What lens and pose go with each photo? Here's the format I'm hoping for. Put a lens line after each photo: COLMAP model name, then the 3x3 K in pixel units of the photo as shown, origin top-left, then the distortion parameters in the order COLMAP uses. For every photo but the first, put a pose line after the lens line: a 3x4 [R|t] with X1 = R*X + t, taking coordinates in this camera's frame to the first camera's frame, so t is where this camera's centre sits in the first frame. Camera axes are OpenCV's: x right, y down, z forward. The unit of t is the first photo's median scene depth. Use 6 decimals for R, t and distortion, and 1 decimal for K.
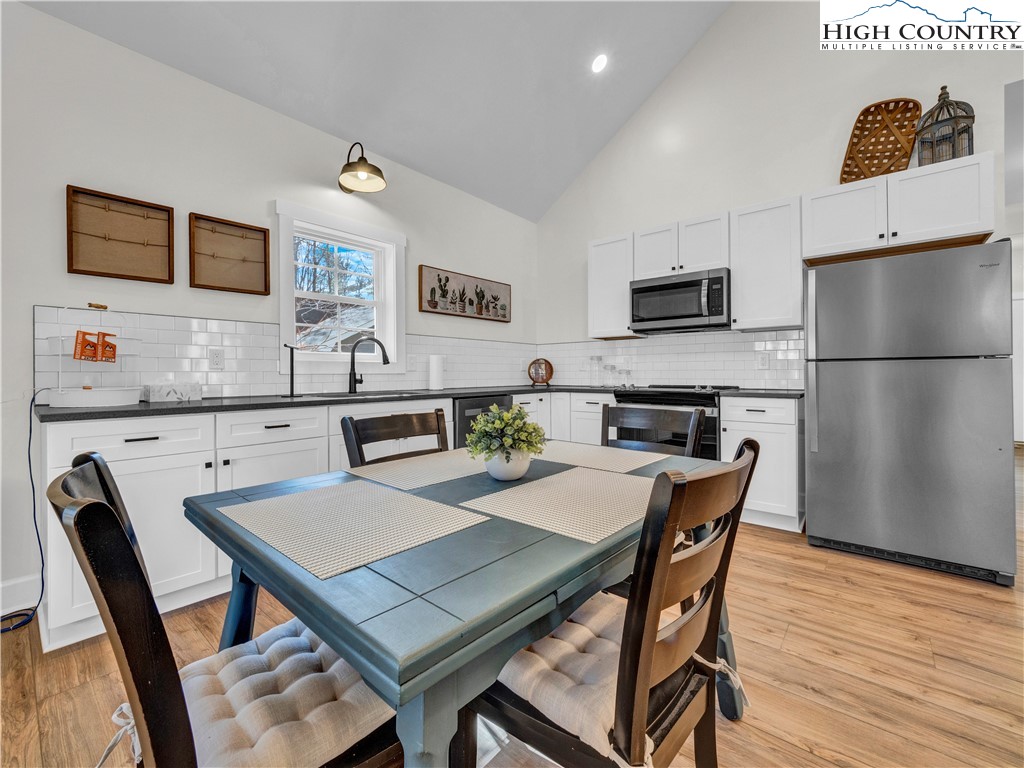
lens RADIAL K [[443.1, 0, 503.8], [0, 443.1, 367.3], [0, 0, 1]] dist [-0.001351, -0.000541]
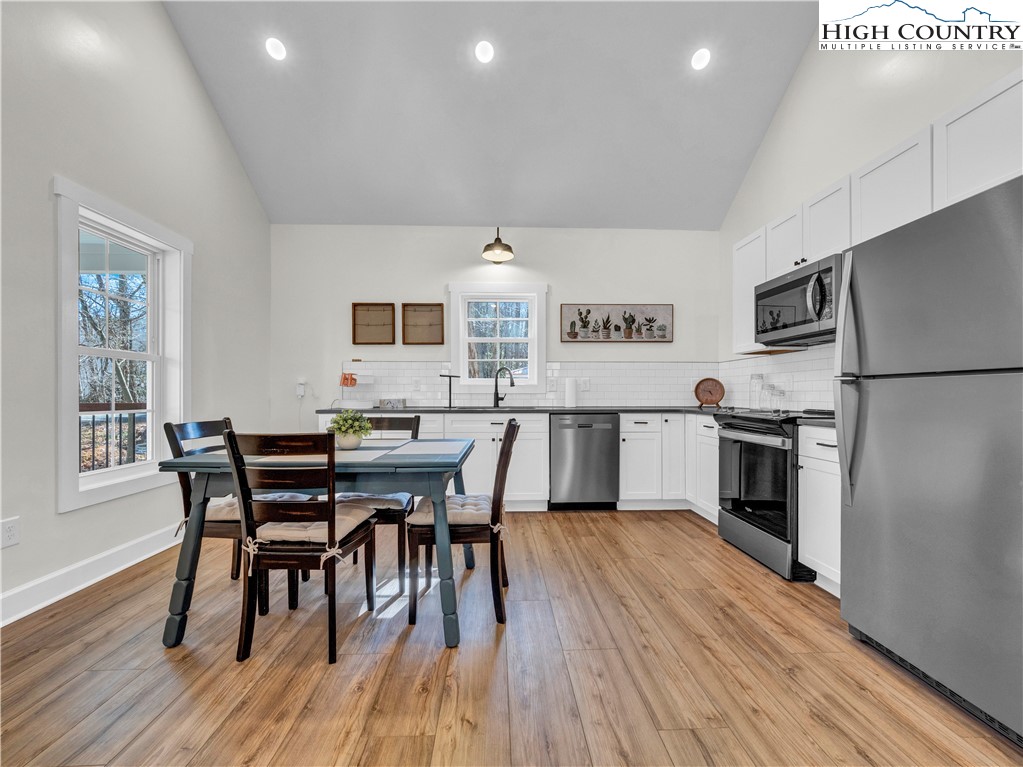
lens RADIAL K [[444.5, 0, 511.5], [0, 444.5, 383.5], [0, 0, 1]] dist [0.000429, -0.000080]
pose [[0.672130, -0.012065, -0.740335, 0.625893], [0.007259, 0.999927, -0.009705, -0.002400], [0.740398, 0.001149, 0.672168, 0.080286]]
